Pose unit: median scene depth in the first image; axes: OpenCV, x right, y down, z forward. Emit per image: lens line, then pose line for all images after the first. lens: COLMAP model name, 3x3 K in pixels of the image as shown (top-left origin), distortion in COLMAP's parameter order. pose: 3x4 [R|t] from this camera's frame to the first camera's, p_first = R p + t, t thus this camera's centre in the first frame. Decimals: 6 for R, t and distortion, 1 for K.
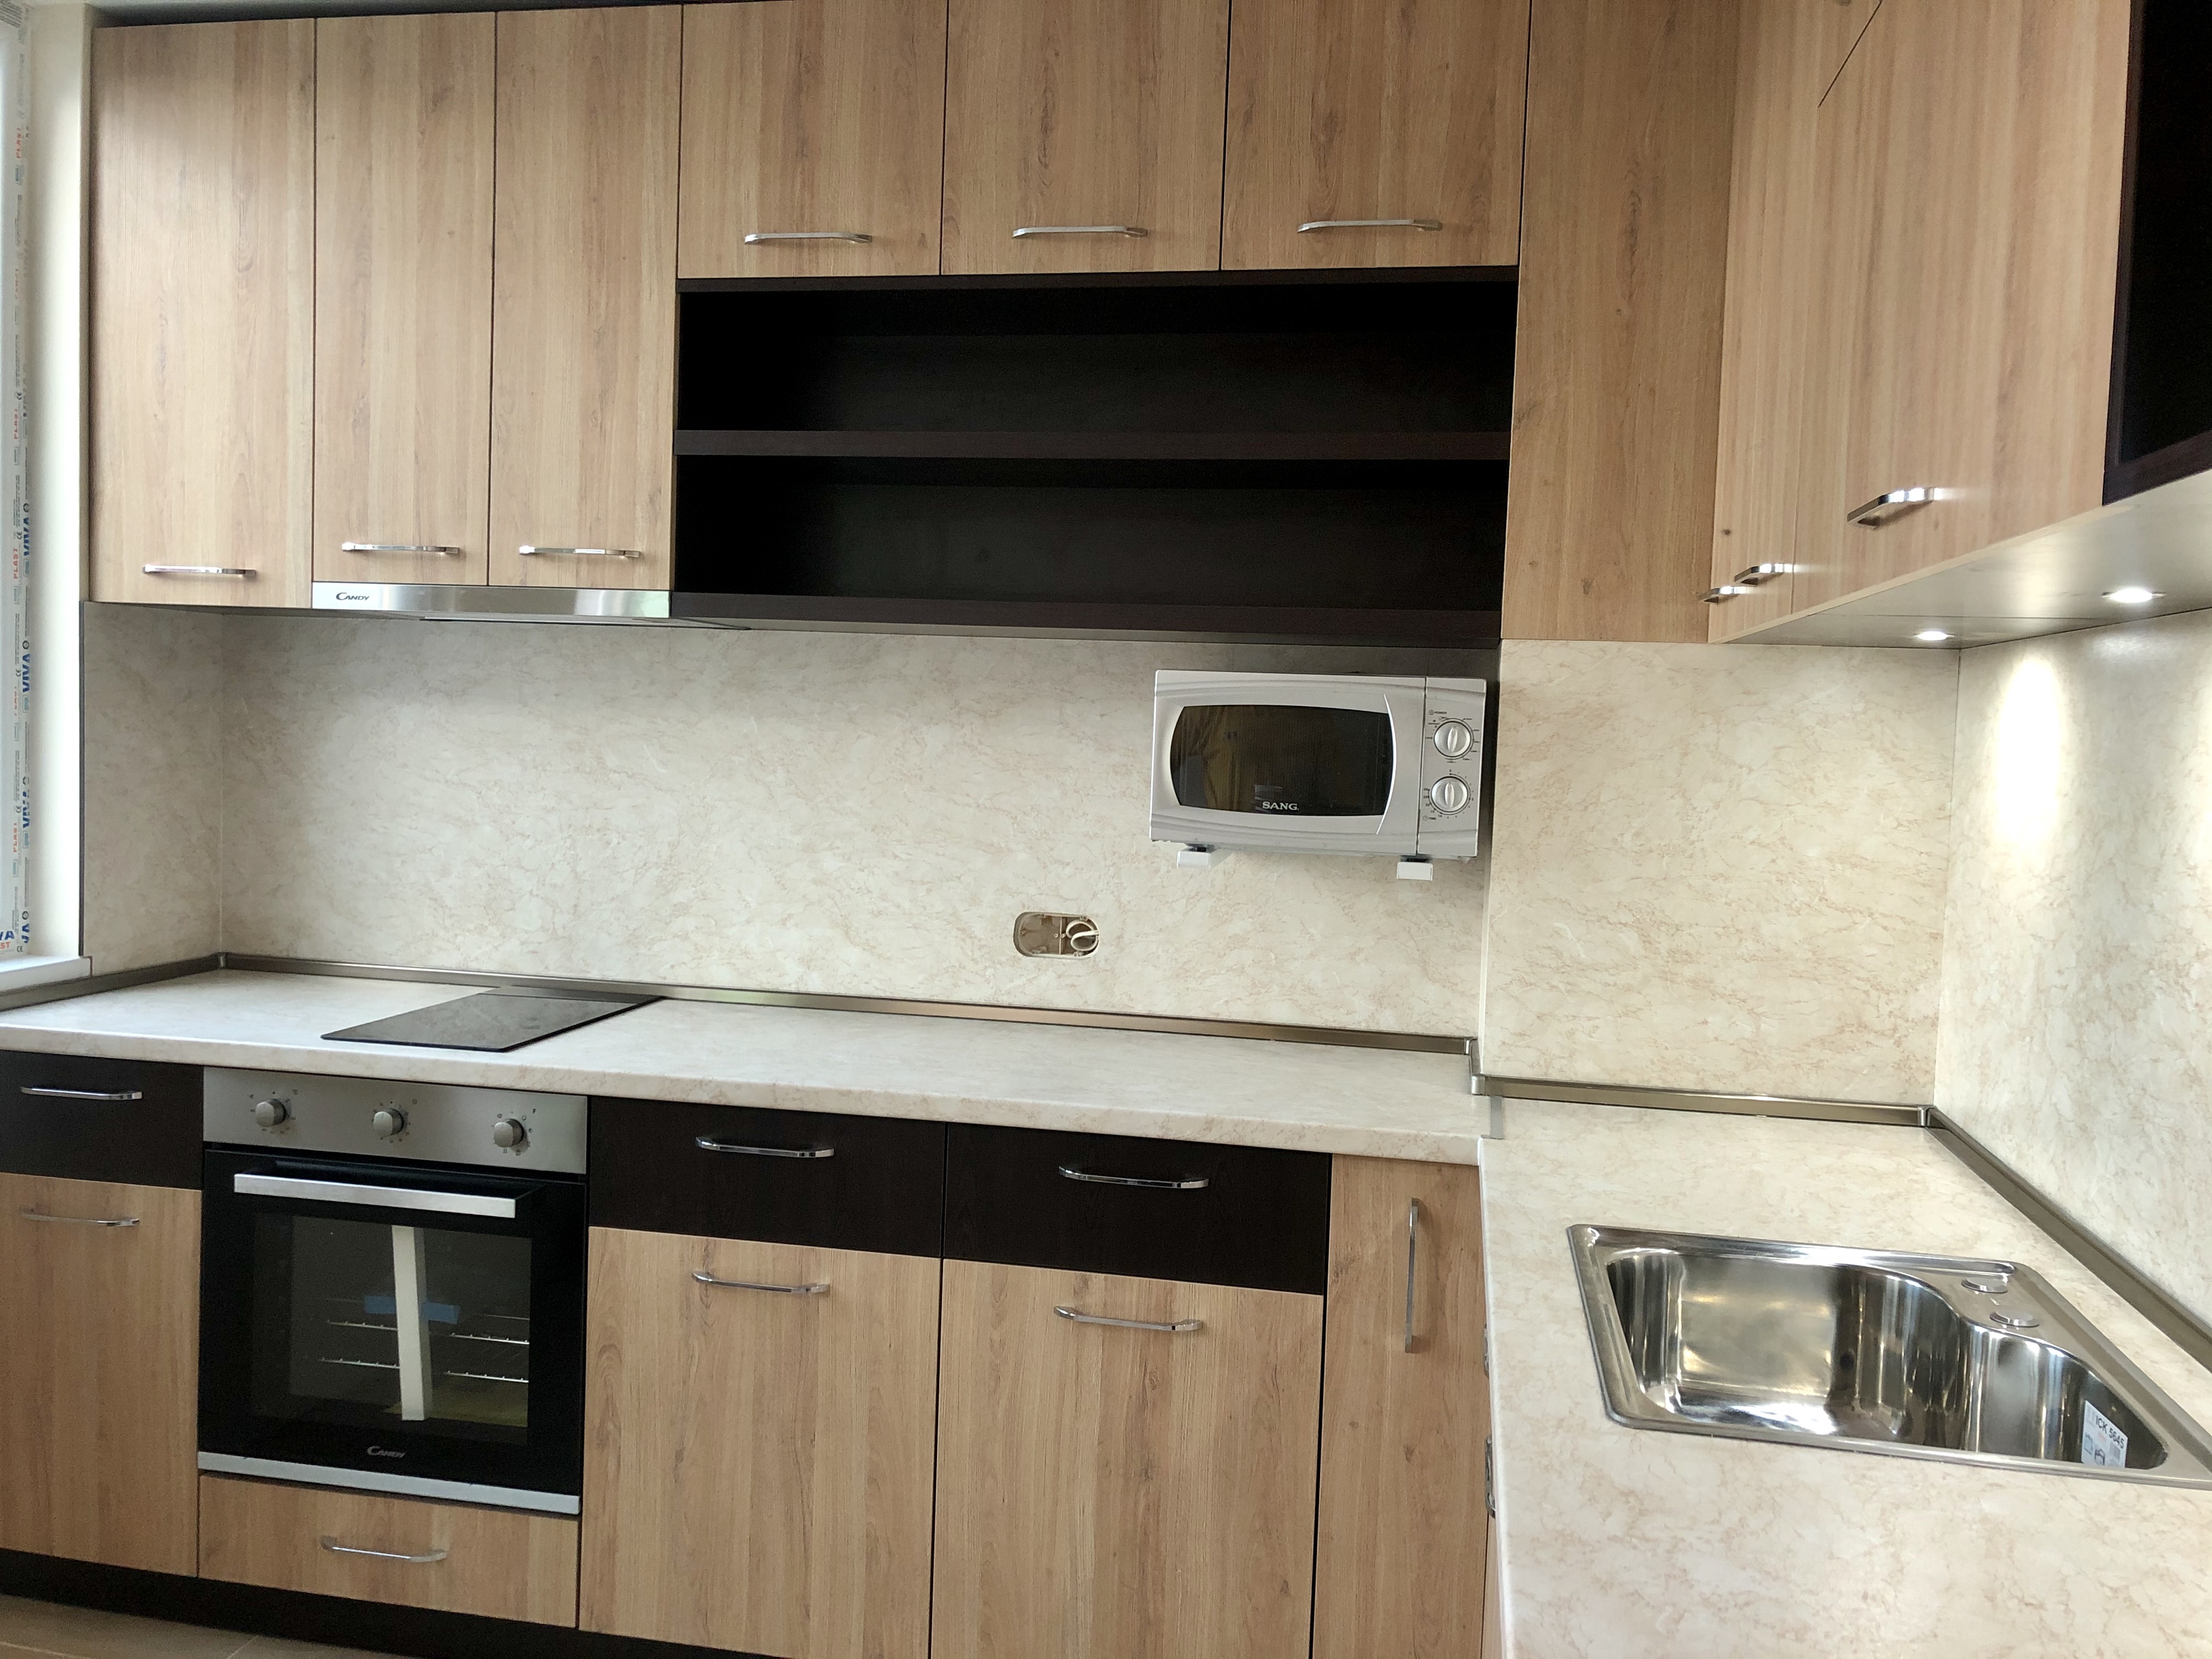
lens RADIAL K [[1801.6, 0, 1113.9], [0, 1801.6, 819.3], [0, 0, 1]] dist [0.027877, -0.011911]
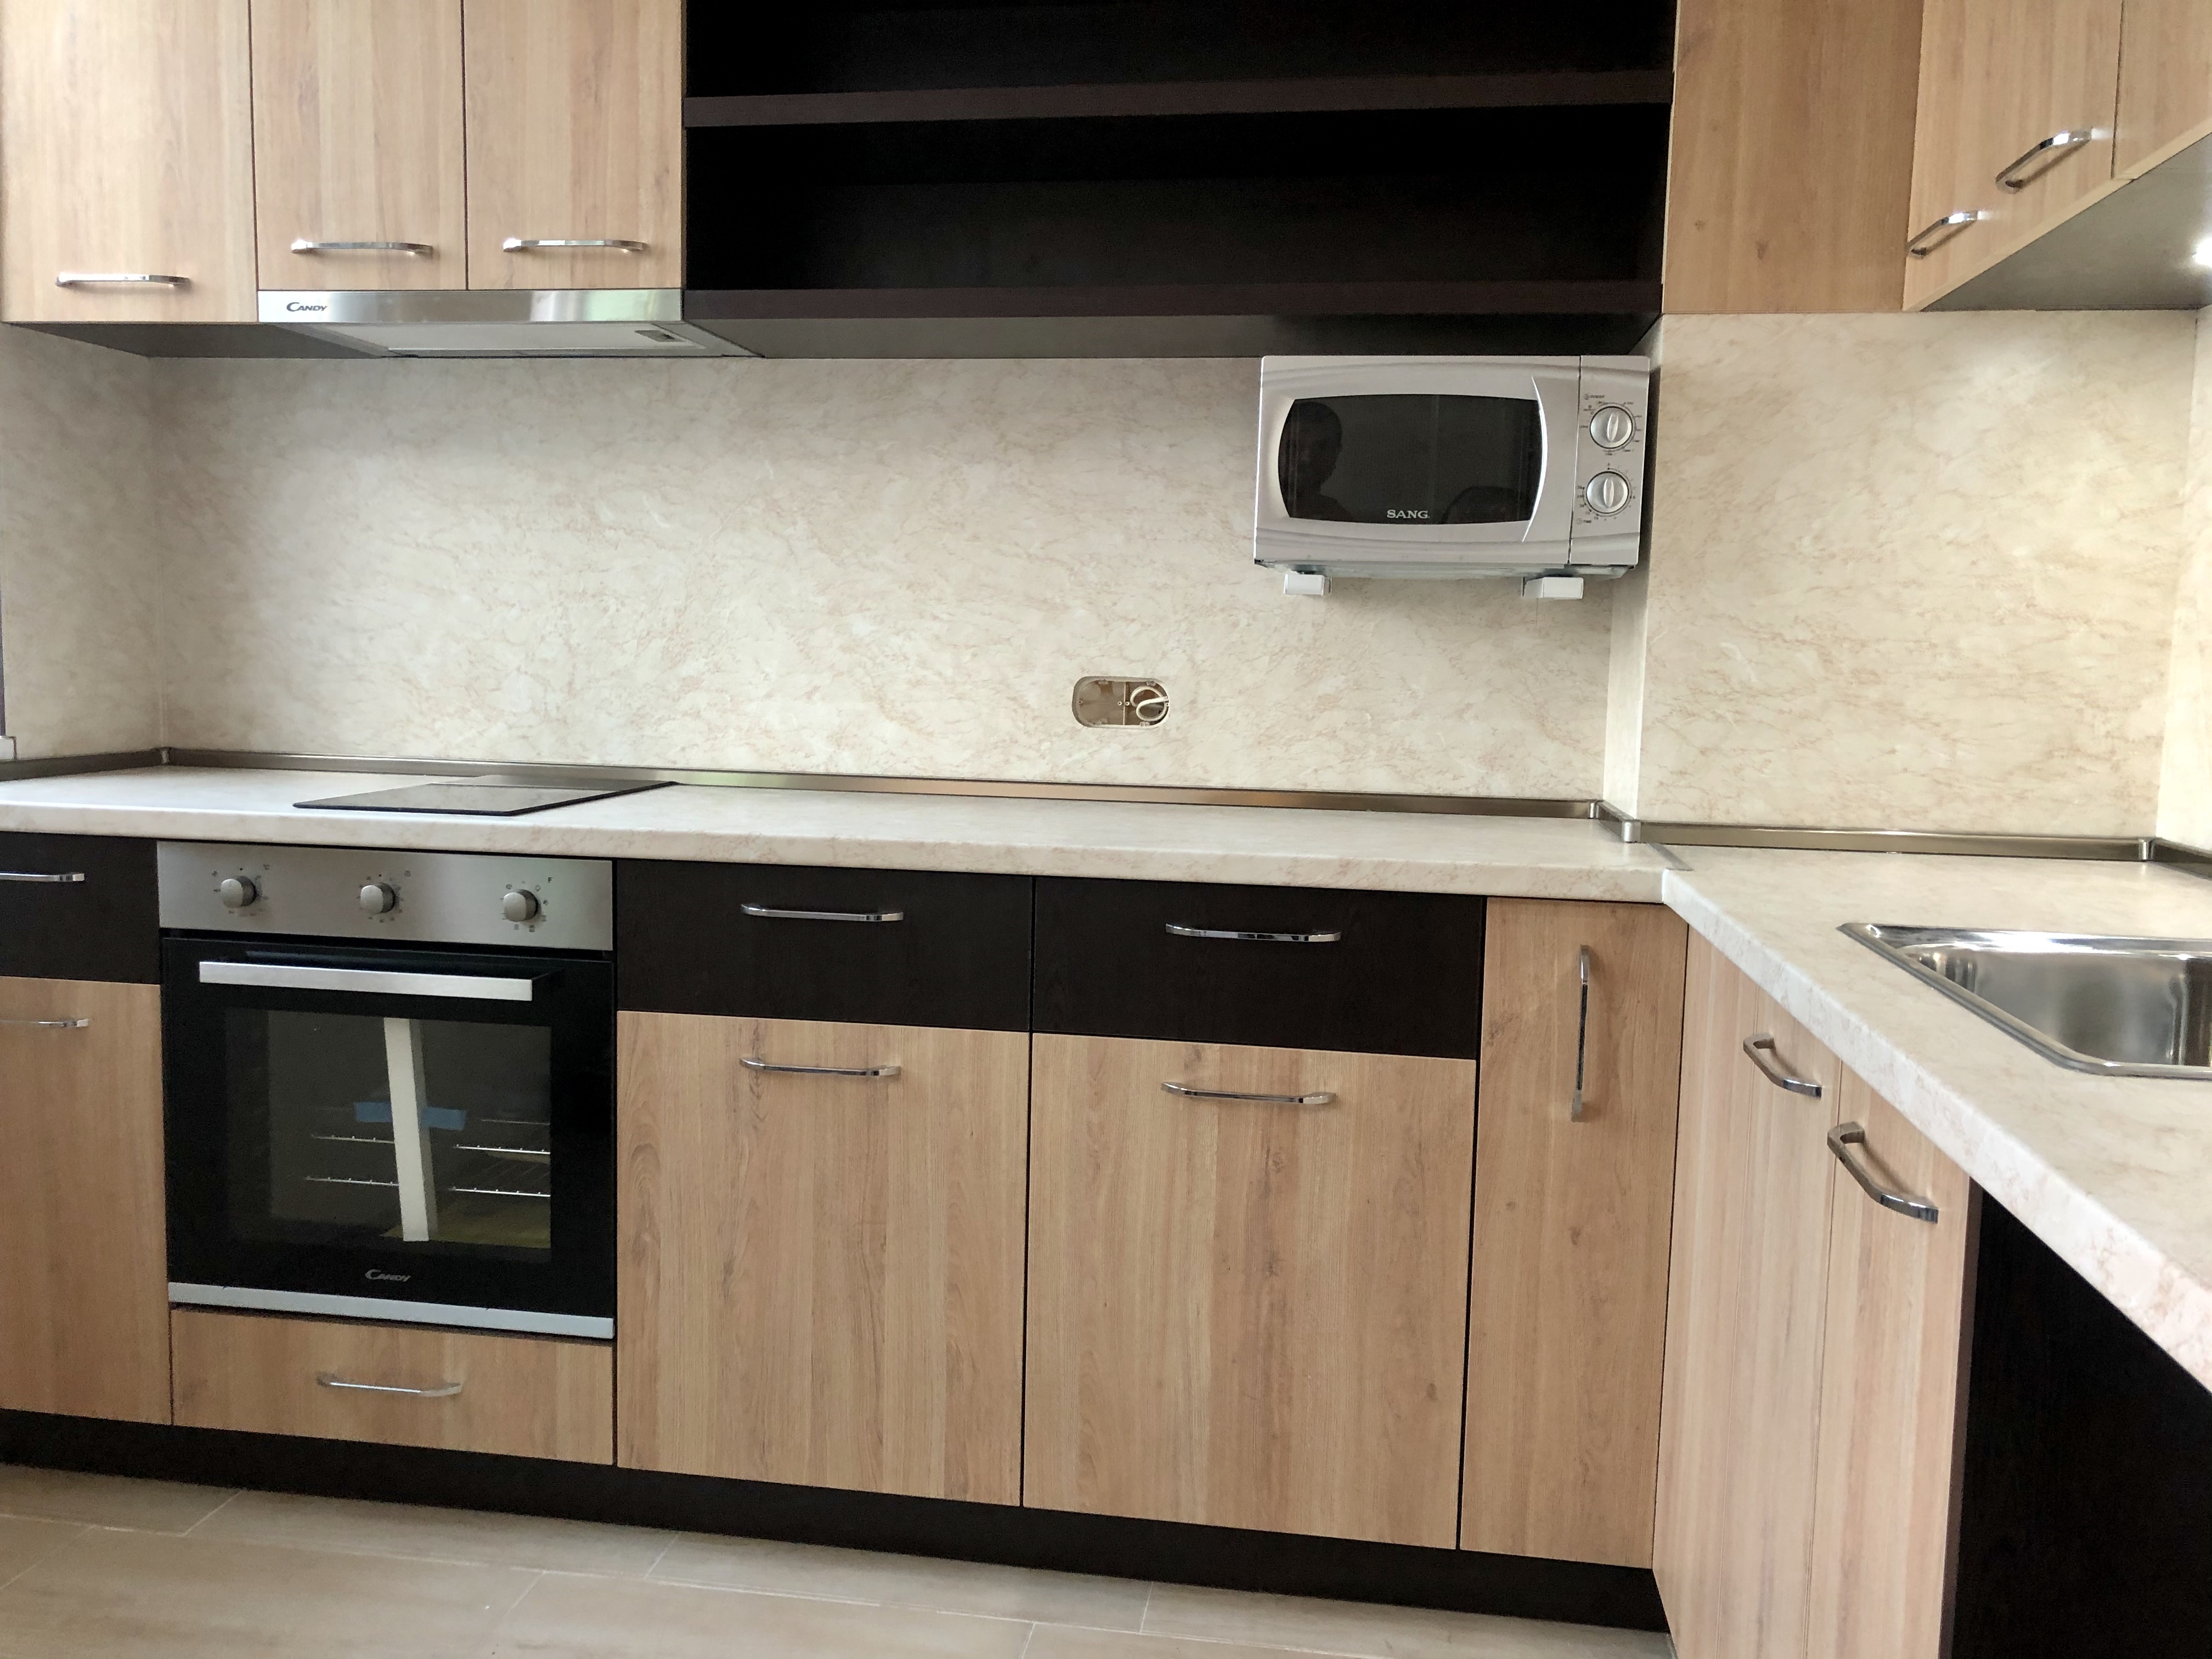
lens RADIAL K [[1819.6, 0, 1100.2], [0, 1819.6, 822.1], [0, 0, 1]] dist [0.017053, 0.013017]
pose [[0.999375, -0.016155, 0.031457, -0.082048], [0.014761, 0.998920, 0.044057, 0.096789], [-0.032135, -0.043566, 0.998534, 0.119202]]
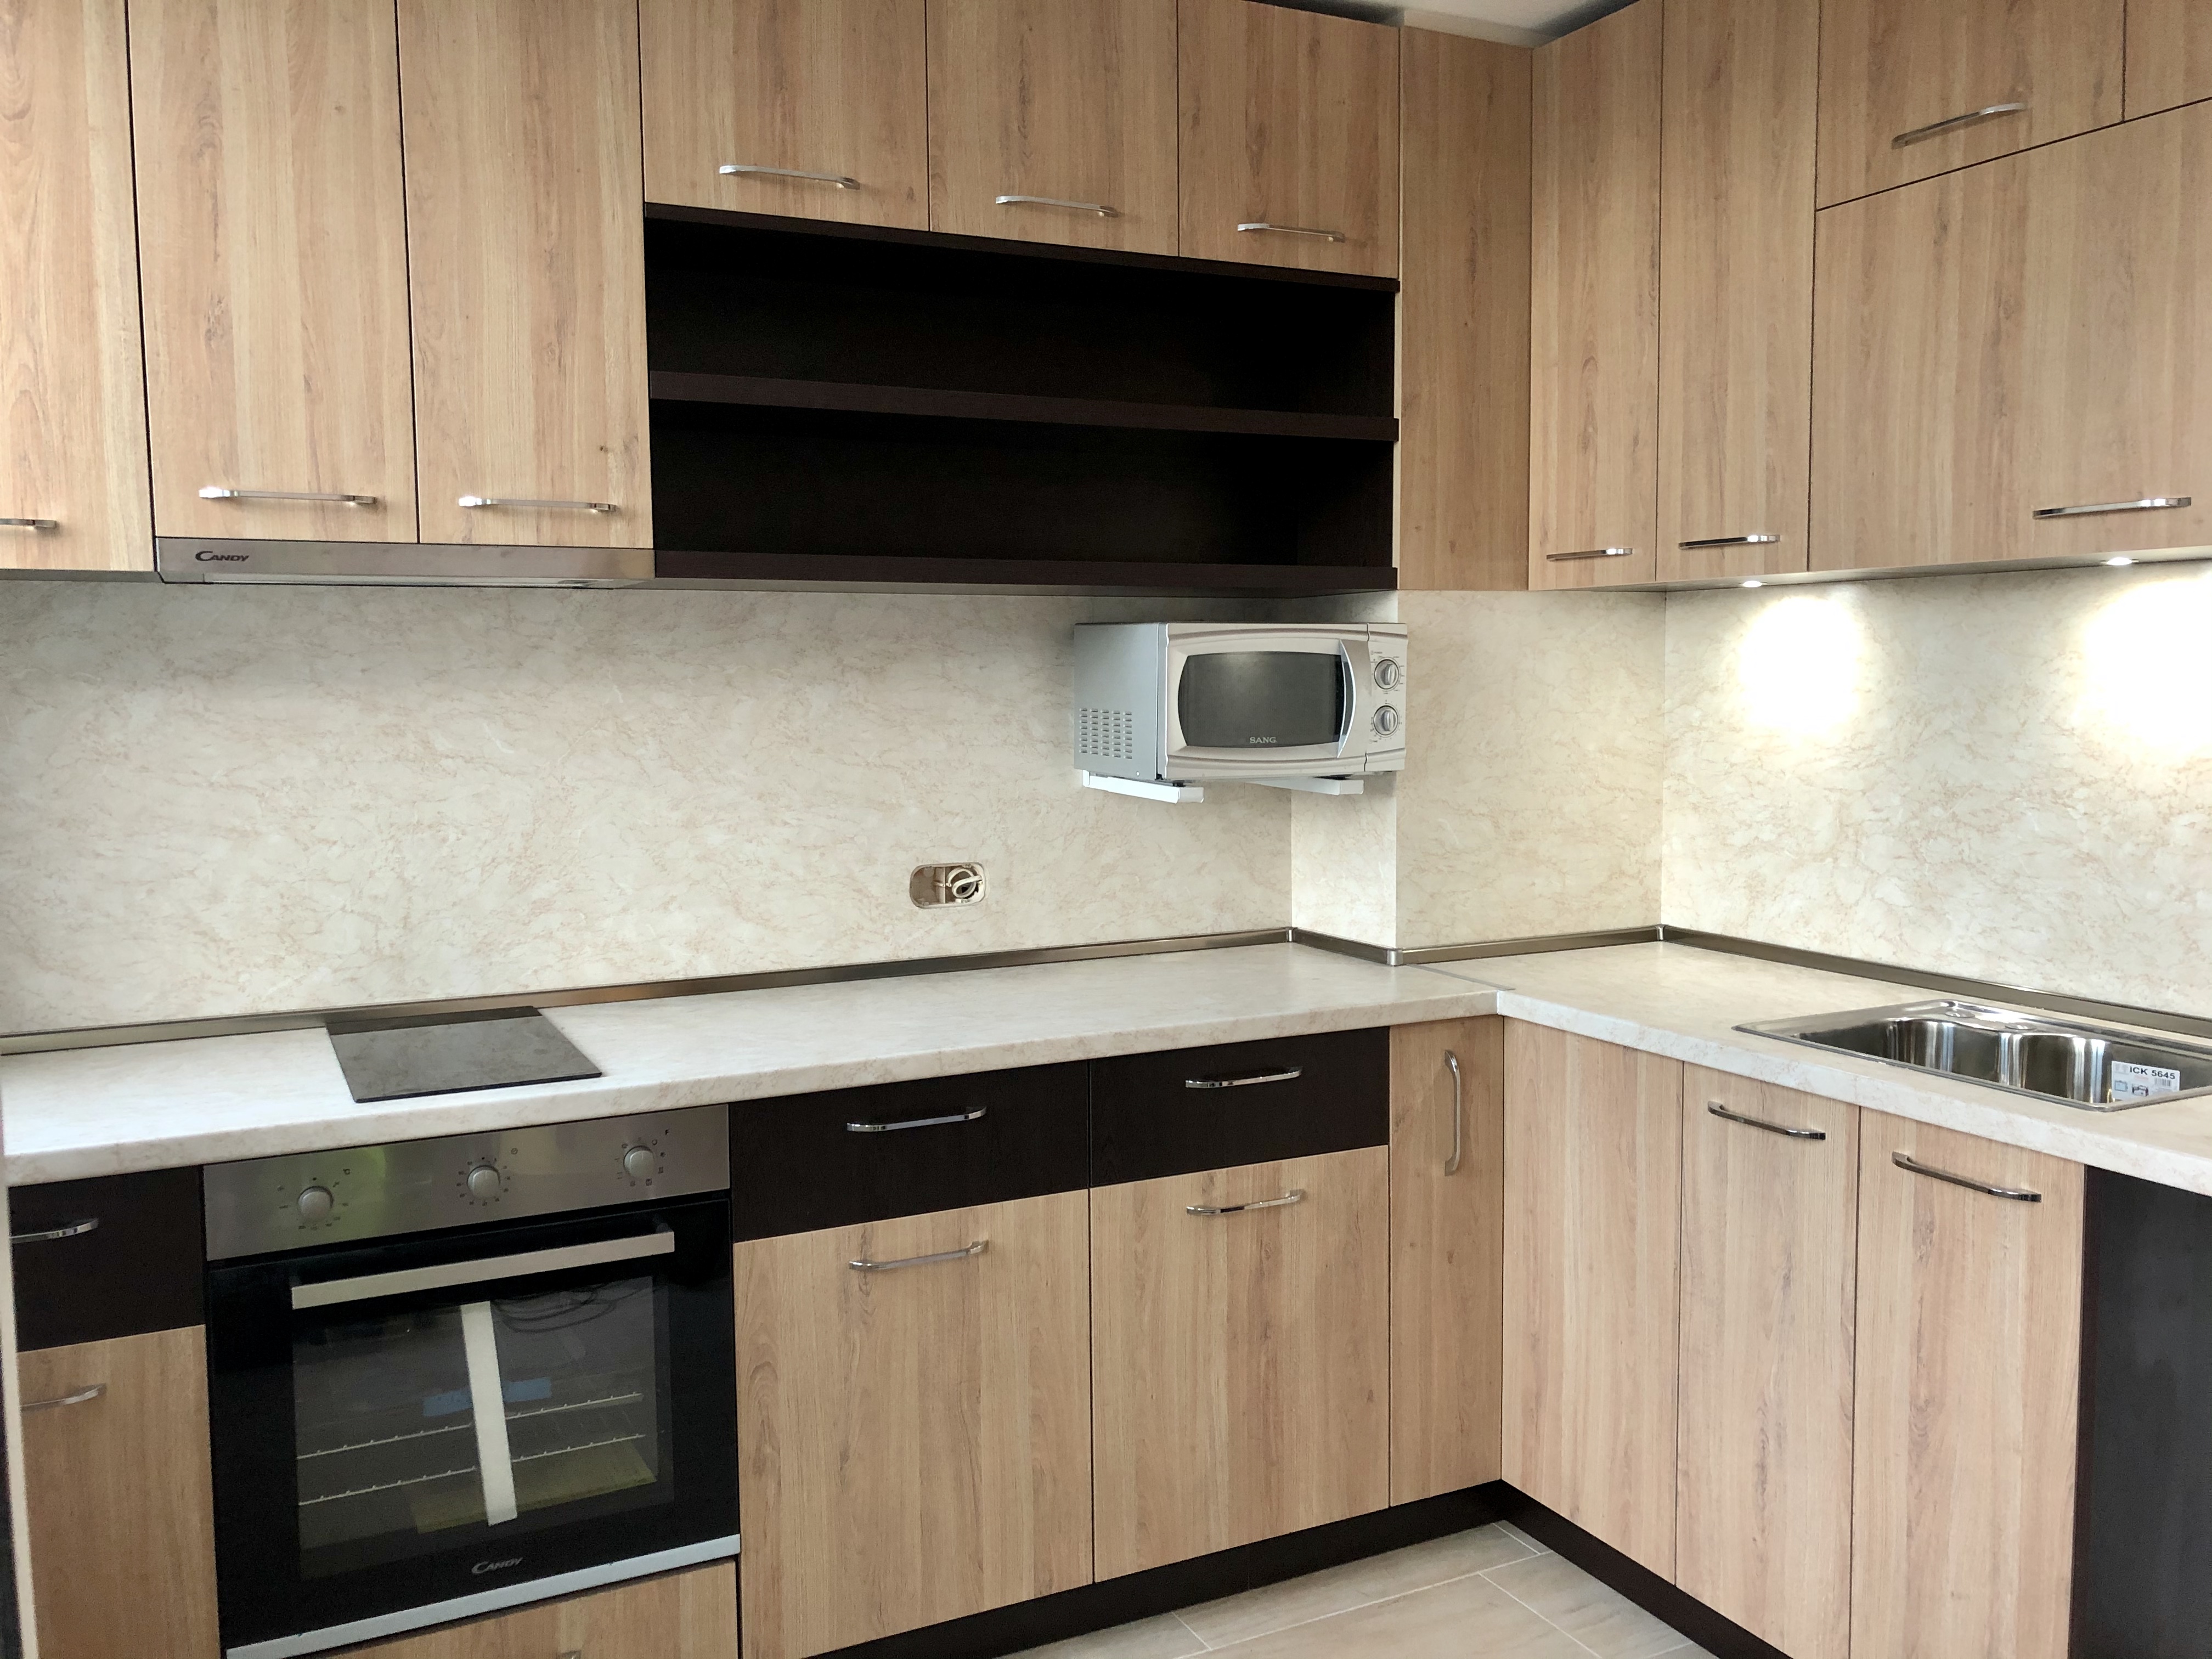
lens RADIAL K [[1801.4, 0, 1114.7], [0, 1801.4, 811.1], [0, 0, 1]] dist [0.053635, -0.058281]
pose [[0.793671, -0.089606, 0.601711, -0.653529], [0.070365, 0.995976, 0.055506, -0.031385], [-0.604264, -0.001715, 0.796783, 0.142683]]
